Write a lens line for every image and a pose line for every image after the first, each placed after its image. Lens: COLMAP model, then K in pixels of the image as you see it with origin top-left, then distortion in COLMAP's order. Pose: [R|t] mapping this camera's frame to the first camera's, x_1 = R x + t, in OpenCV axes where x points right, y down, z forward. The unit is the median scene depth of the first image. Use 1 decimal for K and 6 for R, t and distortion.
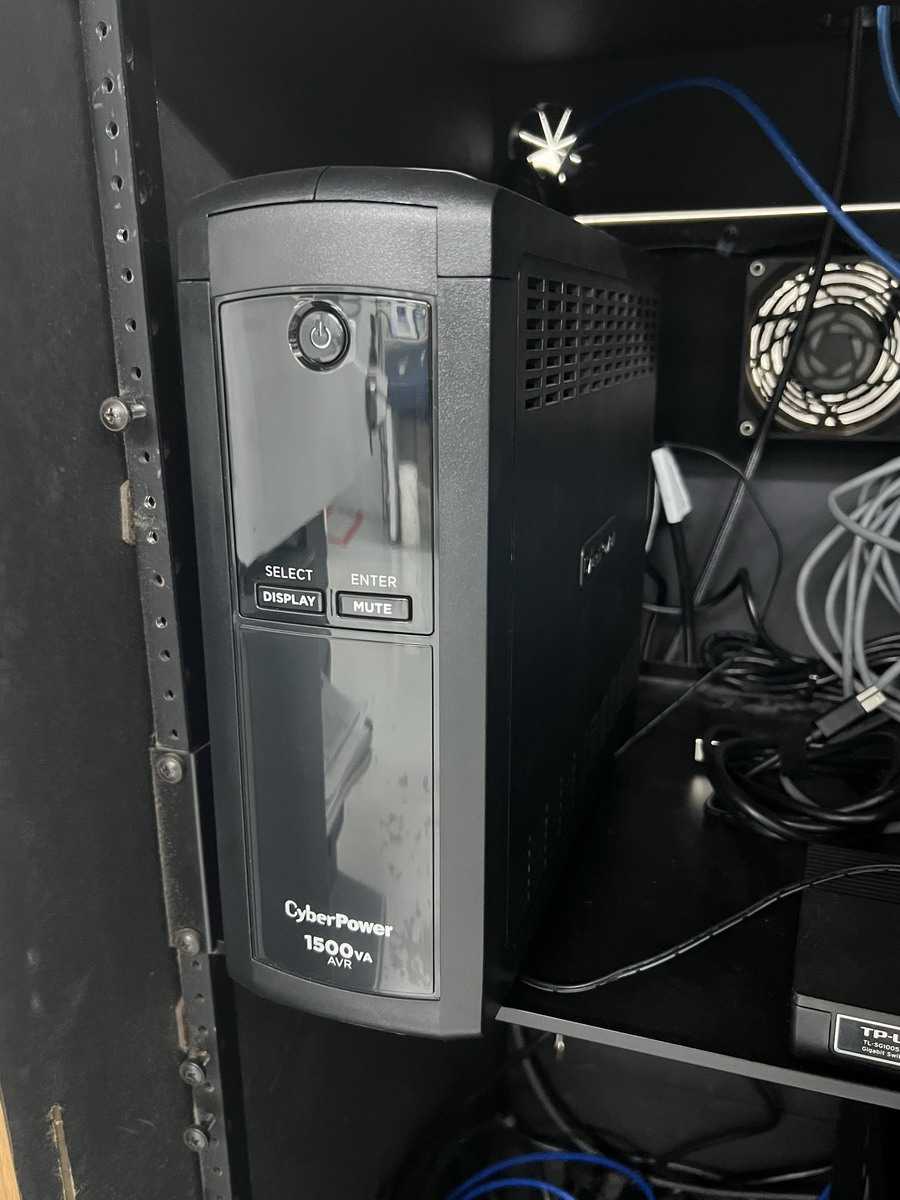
lens RADIAL K [[970.8, 0, 454.9], [0, 970.8, 601.1], [0, 0, 1]] dist [0.011125, -0.008600]
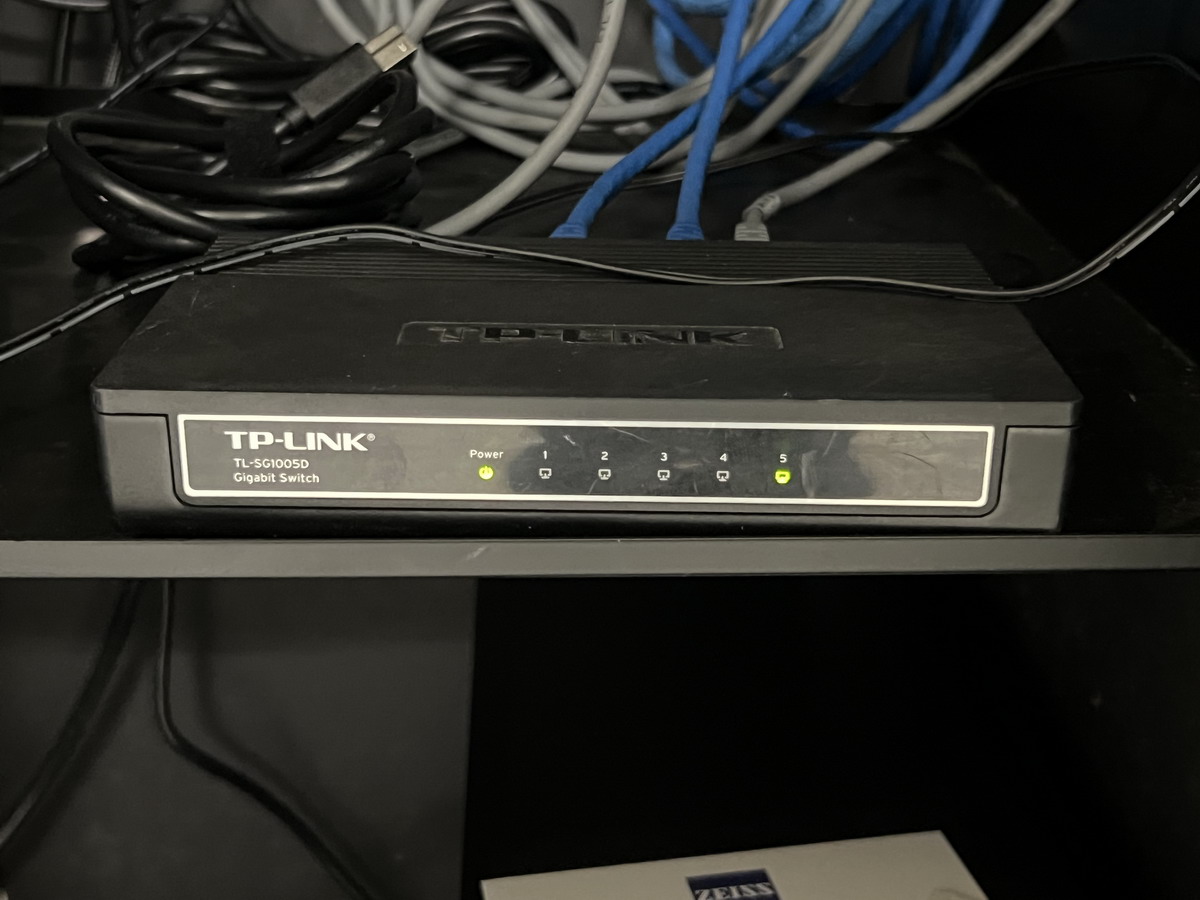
lens RADIAL K [[1725.9, 0, 597.8], [0, 1725.9, 452.4], [0, 0, 1]] dist [0.065153, 0.000000]
pose [[0.927517, -0.103740, 0.359096, 0.141533], [0.067142, 0.991328, 0.112966, 0.186644], [-0.367701, -0.080667, 0.926439, 0.047369]]
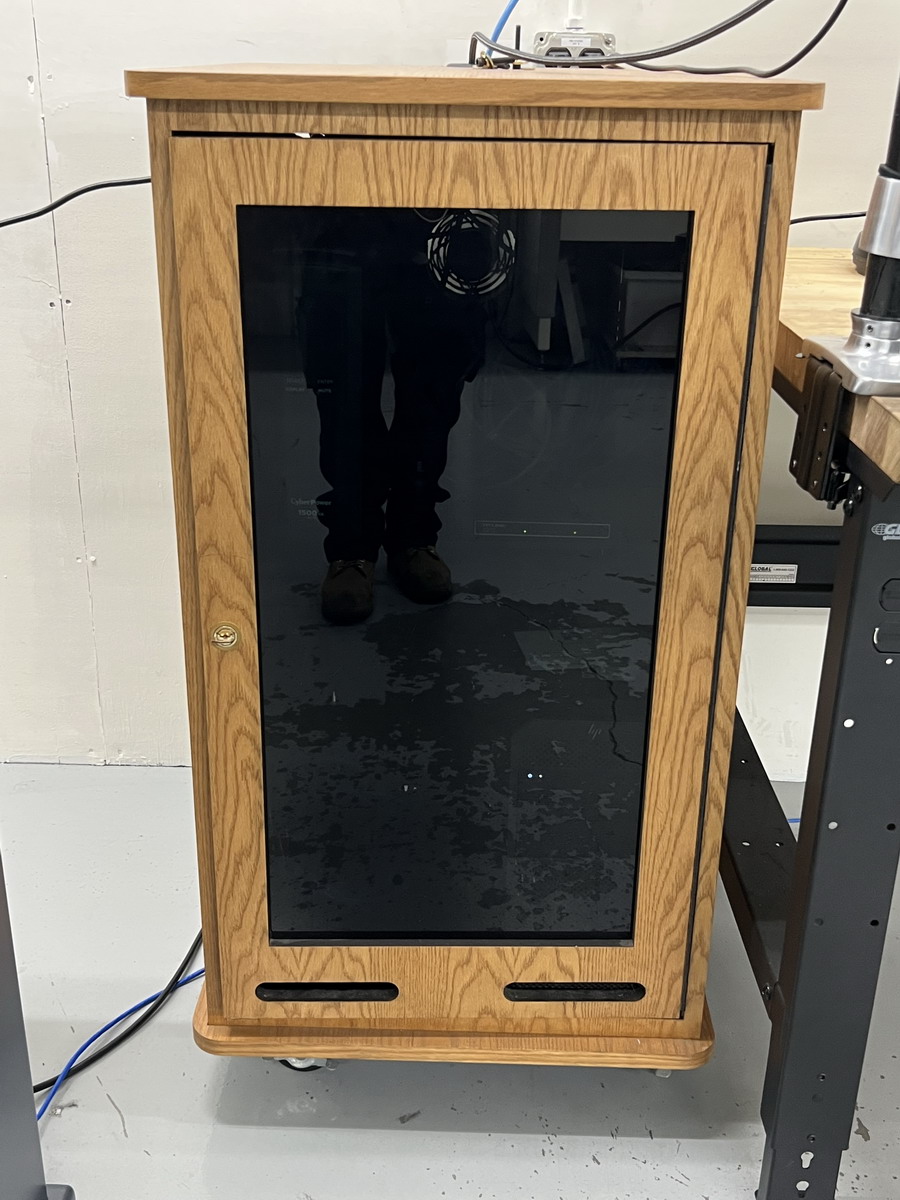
lens RADIAL K [[1297.1, 0, 450.1], [0, 1297.1, 625.6], [0, 0, 1]] dist [-0.000238, 0.000000]
pose [[0.948869, -0.100332, 0.299300, -0.485643], [0.059855, 0.988129, 0.141485, 0.088476], [-0.309942, -0.116336, 0.943611, -1.481854]]
